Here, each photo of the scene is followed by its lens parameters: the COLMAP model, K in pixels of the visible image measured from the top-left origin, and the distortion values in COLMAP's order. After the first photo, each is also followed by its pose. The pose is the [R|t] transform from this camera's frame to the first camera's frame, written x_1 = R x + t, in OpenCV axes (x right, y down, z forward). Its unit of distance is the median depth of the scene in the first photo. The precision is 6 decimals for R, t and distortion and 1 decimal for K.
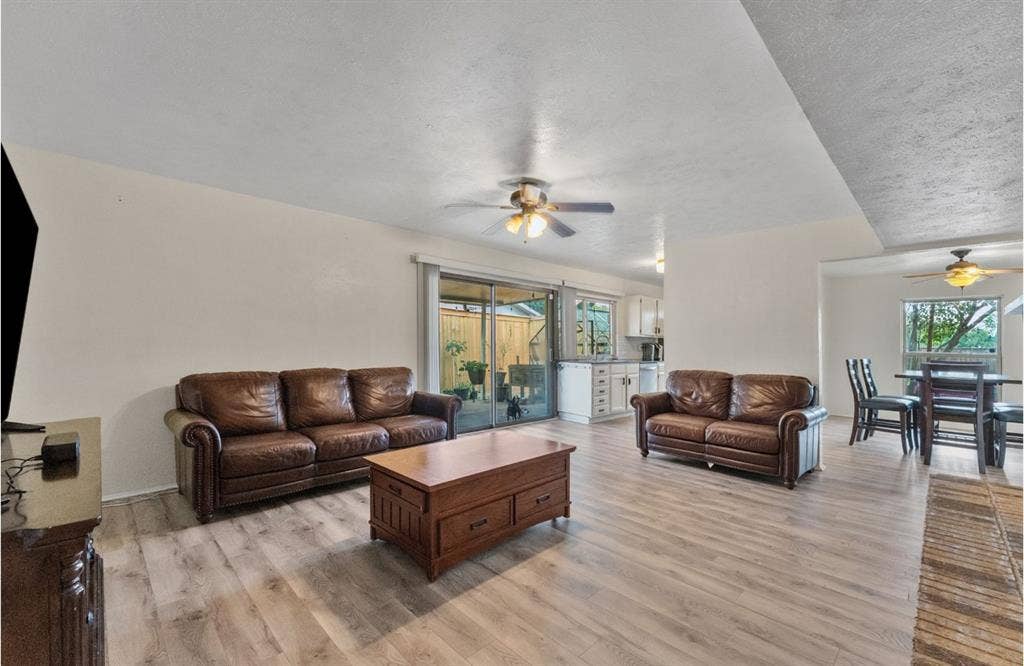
lens RADIAL K [[425.3, 0, 512.0], [0, 425.3, 333.0], [0, 0, 1]] dist [-0.000214, -0.000053]
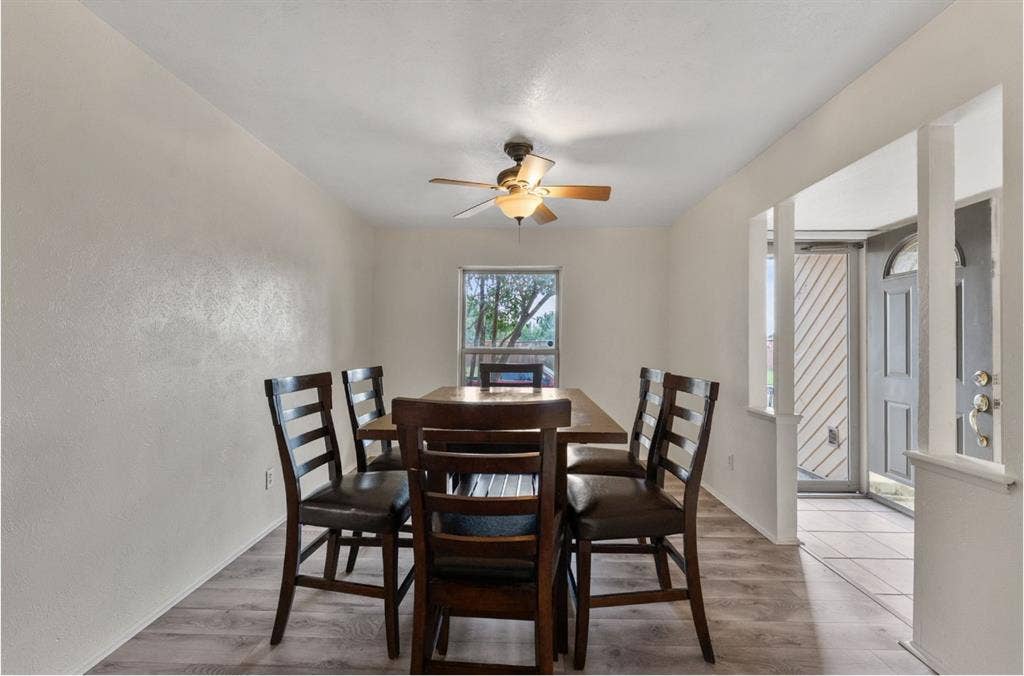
lens RADIAL K [[430.3, 0, 512.0], [0, 430.3, 338.0], [0, 0, 1]] dist [0.000001, -0.000004]
pose [[0.714652, -0.003509, 0.699472, 0.932331], [-0.009787, 0.999839, 0.015014, 0.033720], [-0.699412, -0.017575, 0.714503, 0.857483]]
